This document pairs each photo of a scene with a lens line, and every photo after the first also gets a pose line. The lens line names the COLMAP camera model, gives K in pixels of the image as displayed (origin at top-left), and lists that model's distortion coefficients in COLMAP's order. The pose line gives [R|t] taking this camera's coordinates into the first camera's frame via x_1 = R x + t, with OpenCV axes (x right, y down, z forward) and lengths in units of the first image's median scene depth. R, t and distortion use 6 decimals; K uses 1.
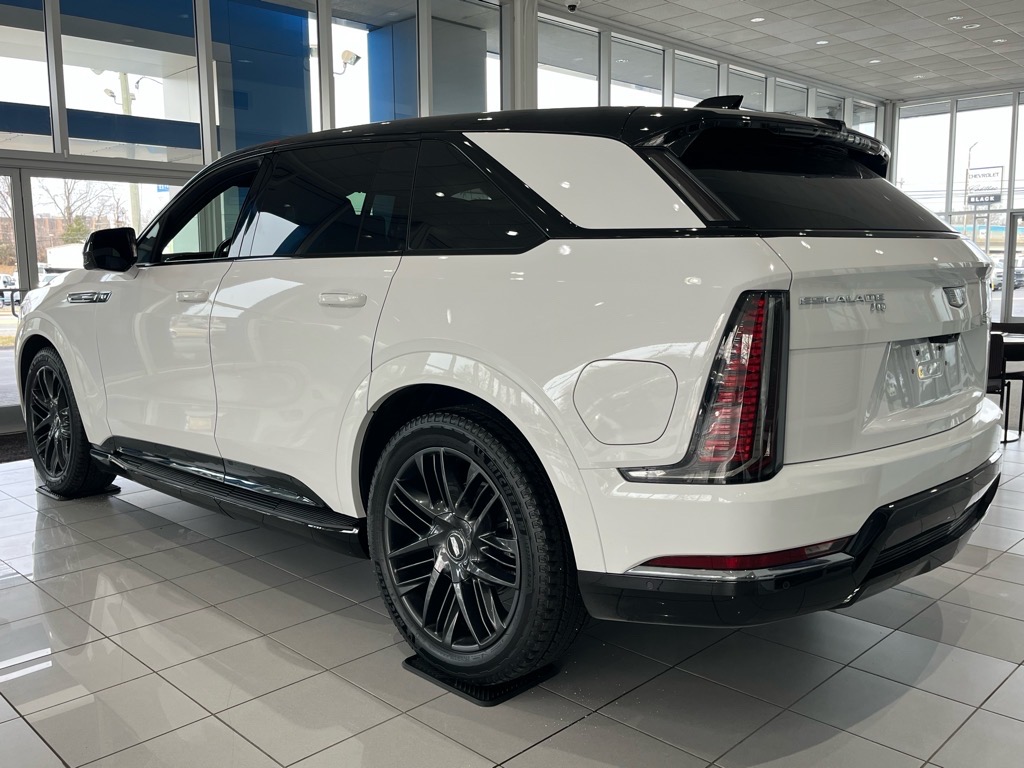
lens RADIAL K [[891.2, 0, 512.0], [0, 891.2, 384.0], [0, 0, 1]] dist [0.001585, 0.001538]
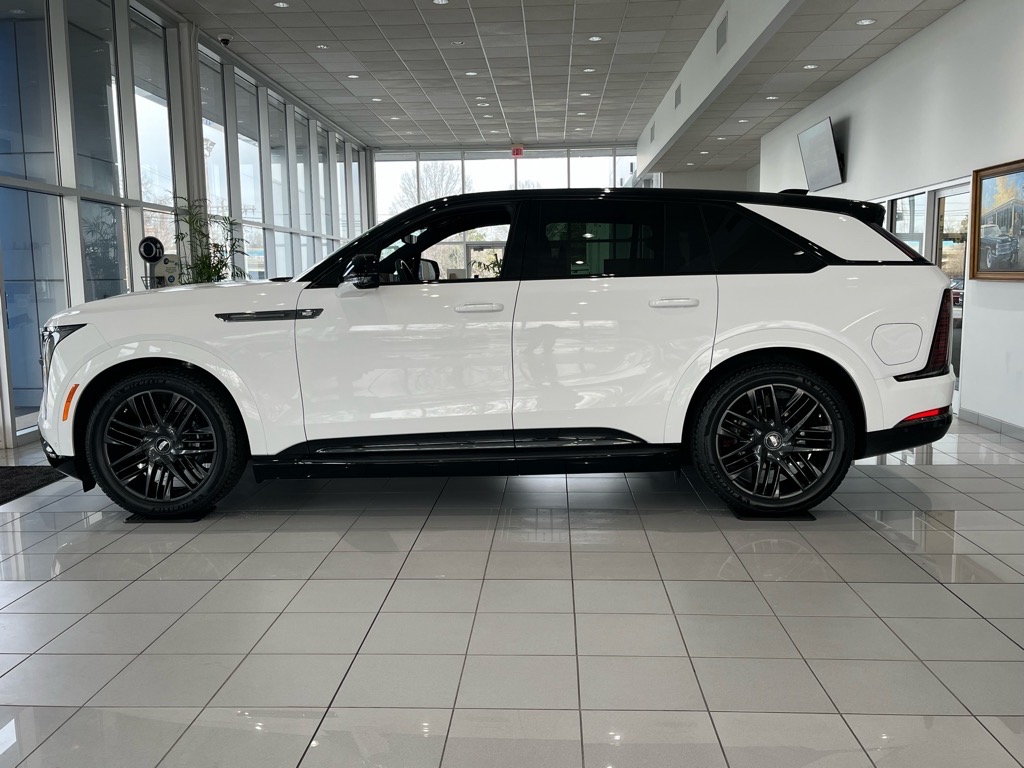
lens RADIAL K [[891.2, 0, 512.0], [0, 891.2, 384.0], [0, 0, 1]] dist [0.001585, 0.001538]
pose [[0.739734, -0.076690, 0.668515, -1.577336], [0.093344, 0.995574, 0.010921, 0.004922], [-0.666394, 0.054323, 0.743618, 0.042775]]
